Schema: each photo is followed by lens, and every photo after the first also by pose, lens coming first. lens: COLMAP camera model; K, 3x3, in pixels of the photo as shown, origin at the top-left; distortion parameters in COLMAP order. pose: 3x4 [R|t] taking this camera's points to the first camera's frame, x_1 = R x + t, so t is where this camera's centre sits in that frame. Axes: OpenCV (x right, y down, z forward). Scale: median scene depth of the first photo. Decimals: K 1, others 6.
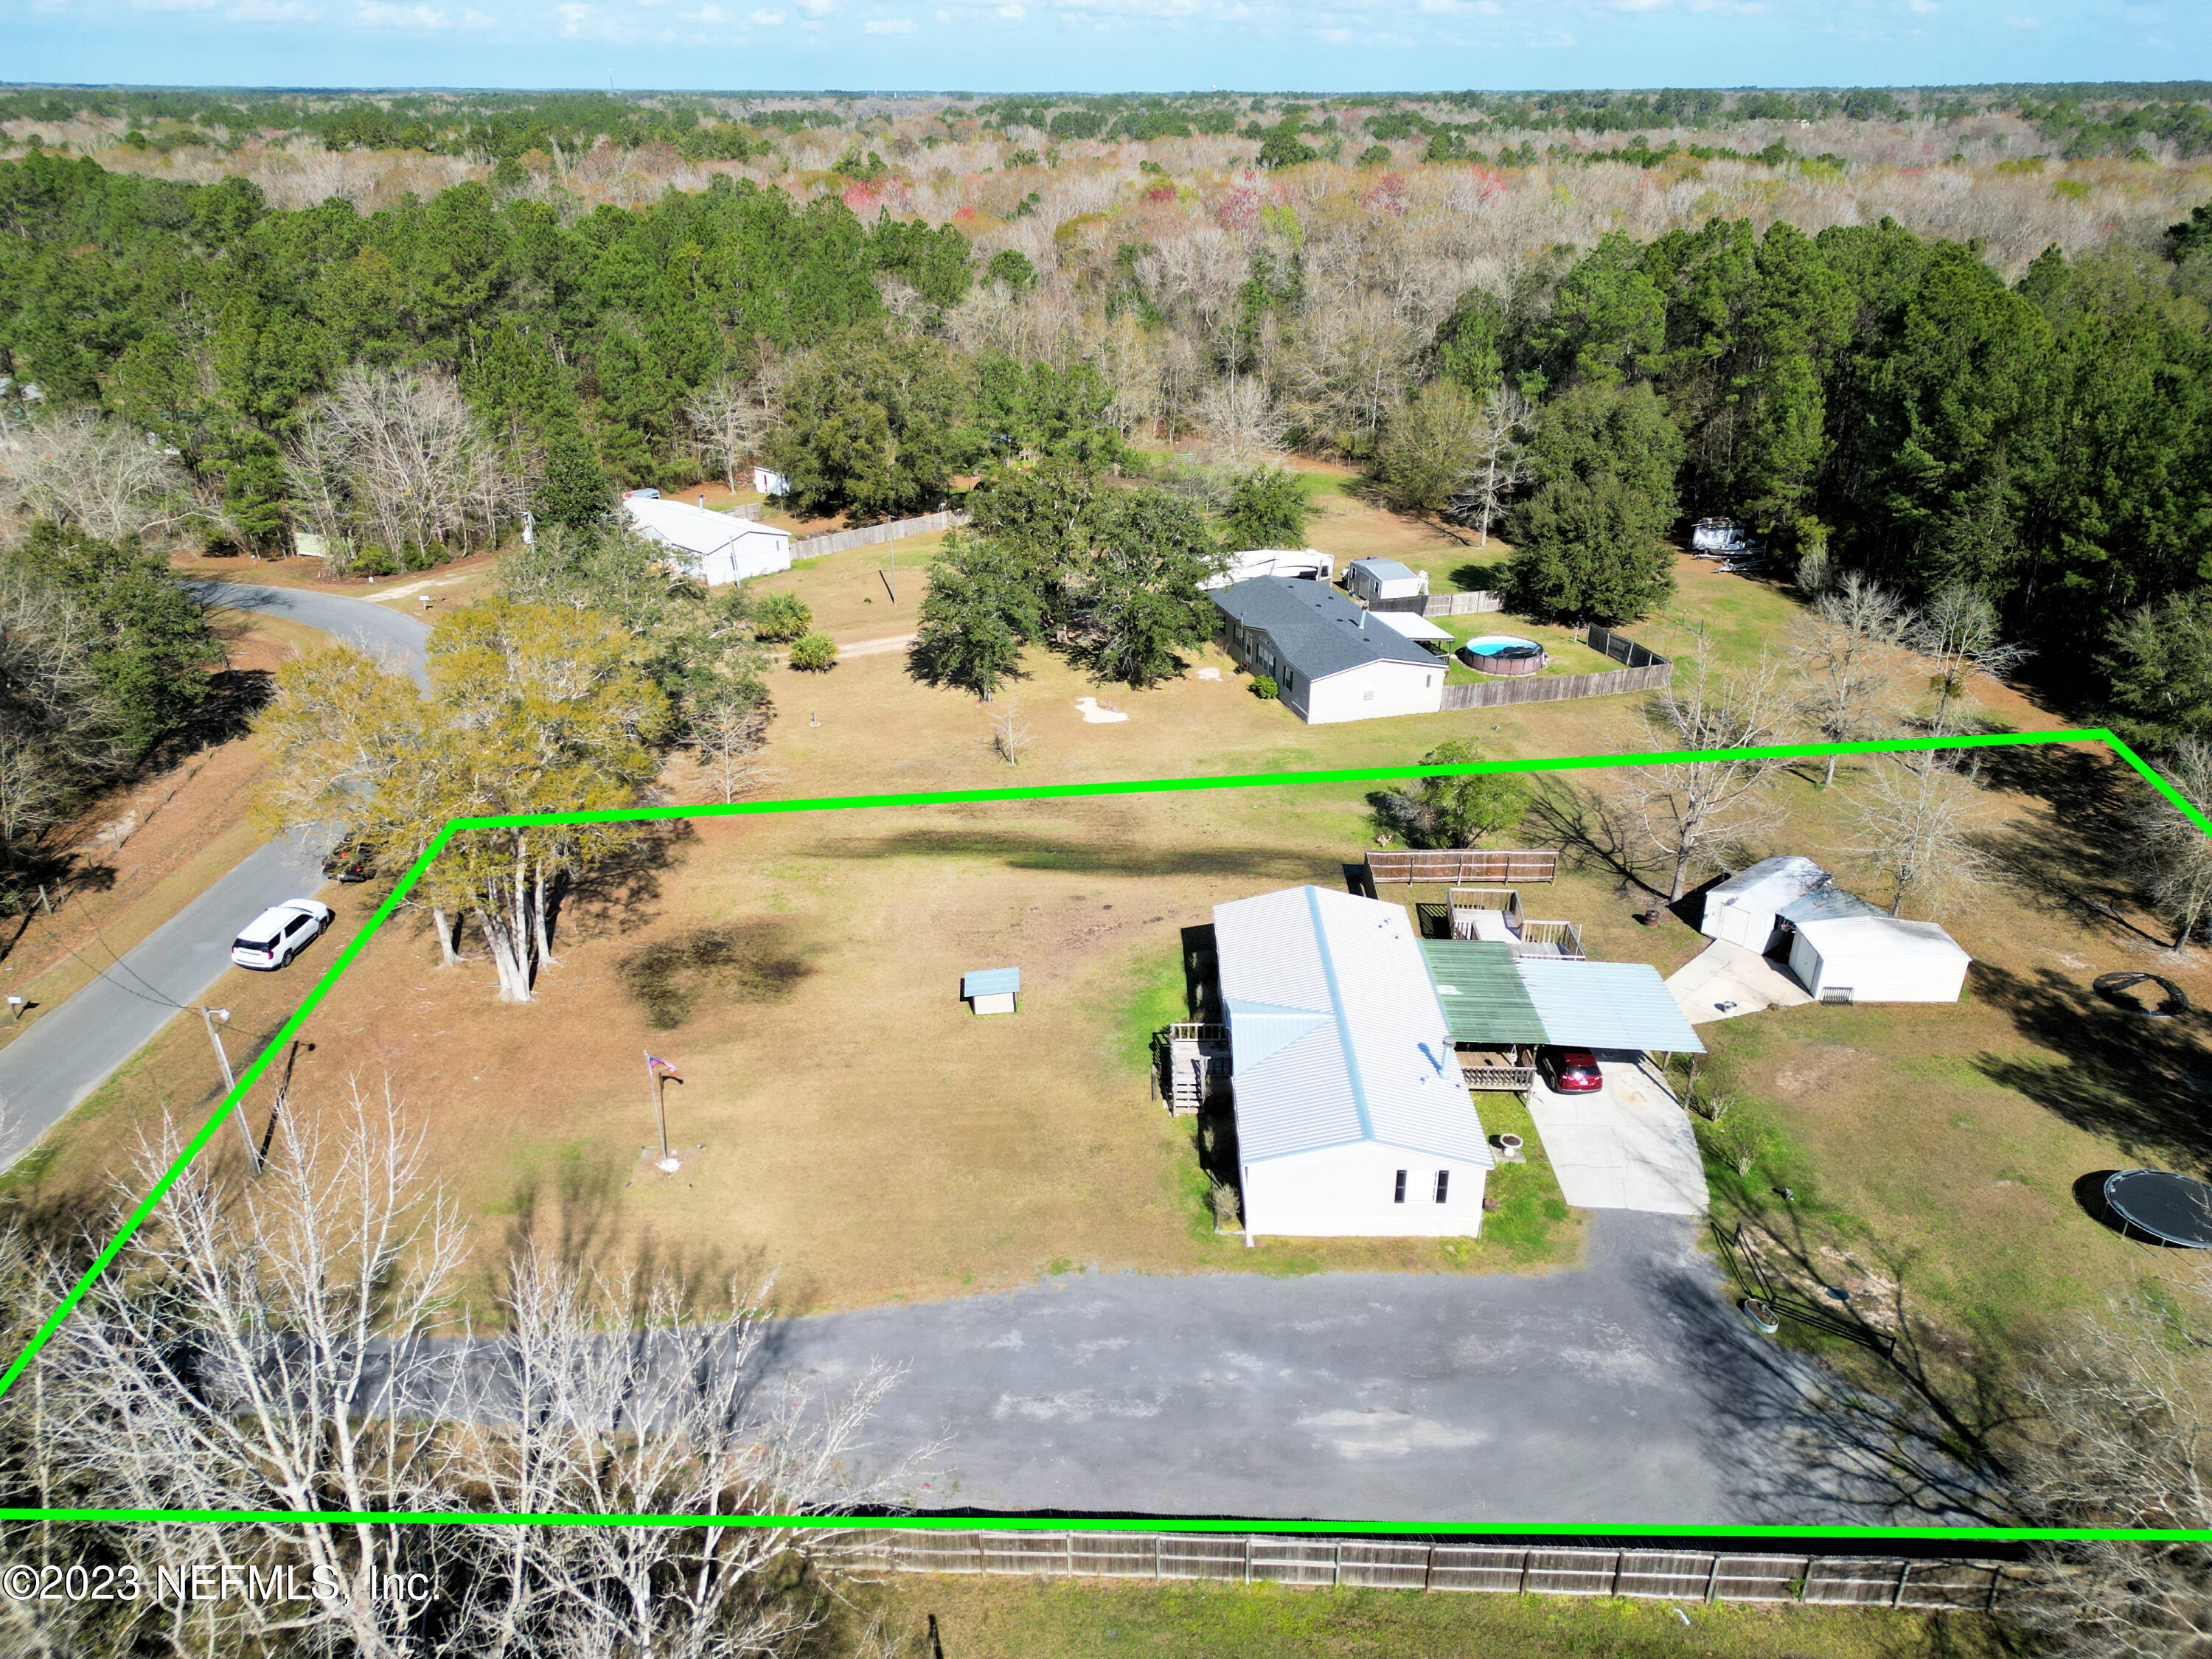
lens RADIAL K [[1529.8, 0, 1092.9], [0, 1529.8, 843.9], [0, 0, 1]] dist [0.035654, -0.007133]
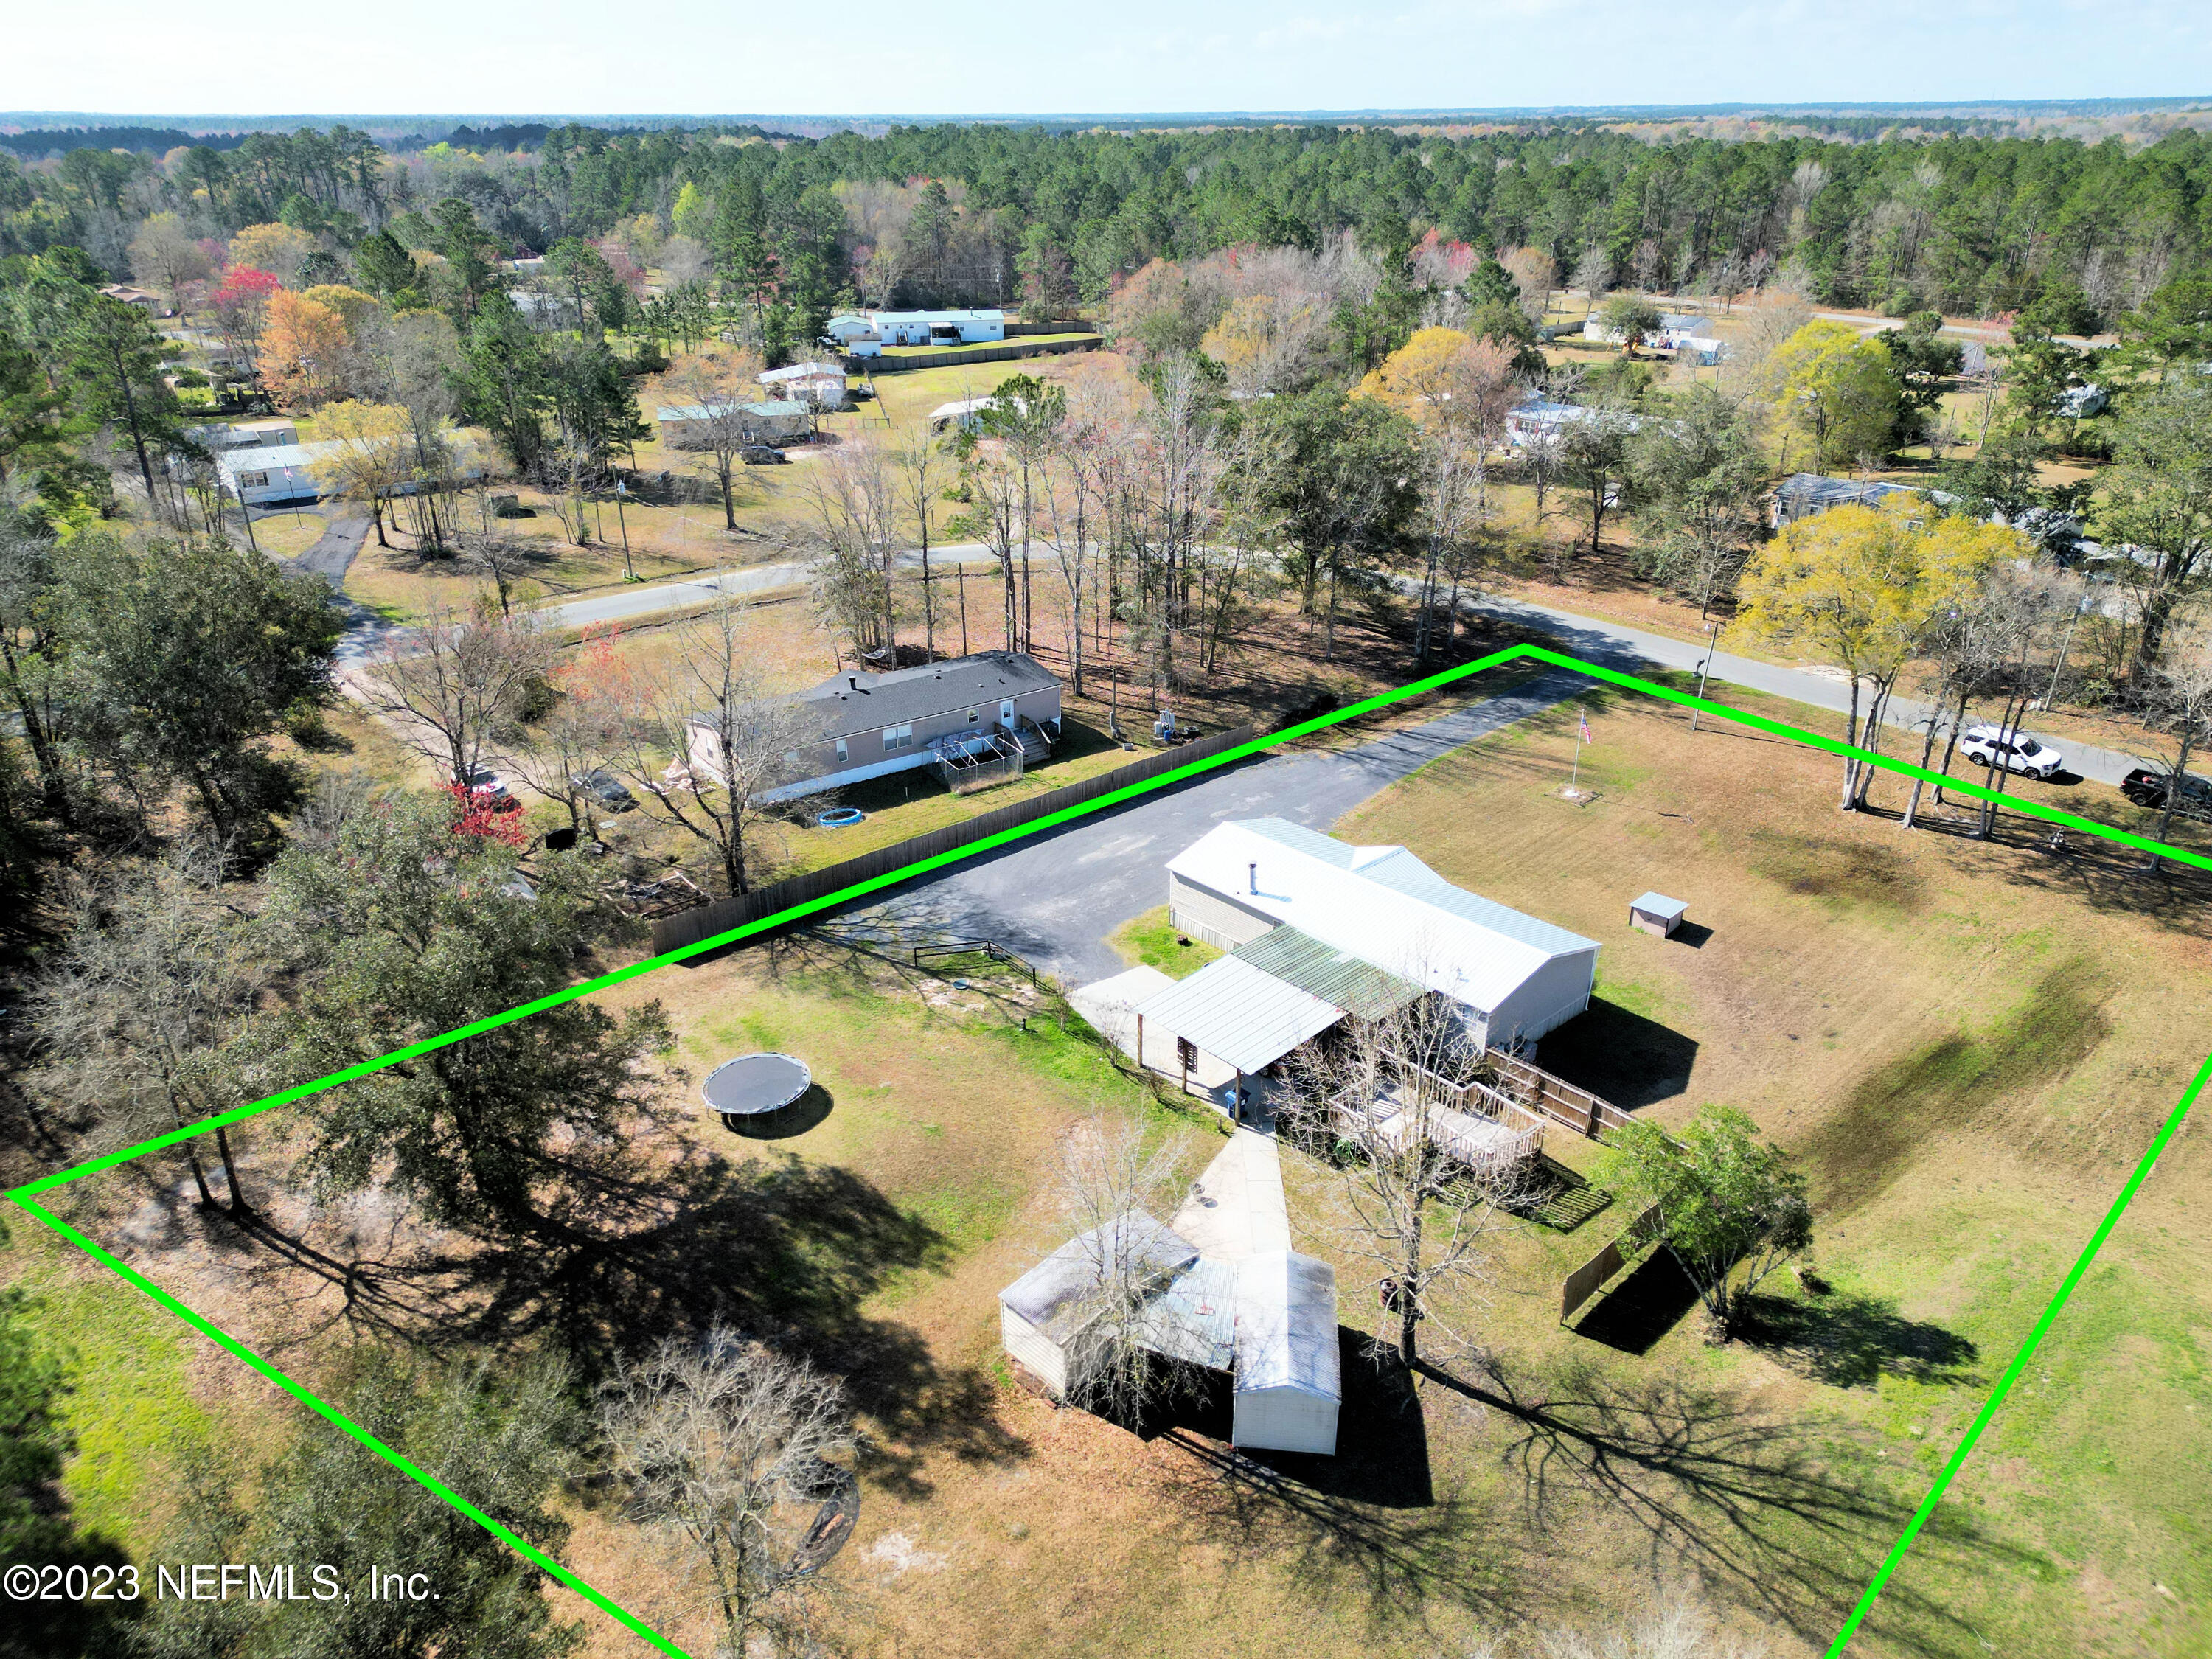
lens RADIAL K [[1531.6, 0, 1103.4], [0, 1531.6, 838.7], [0, 0, 1]] dist [0.067161, -0.056362]
pose [[-0.720035, 0.299162, -0.626141, 0.884841], [-0.299072, 0.680421, 0.669016, -0.554747], [0.626184, 0.668976, -0.400456, 1.127588]]
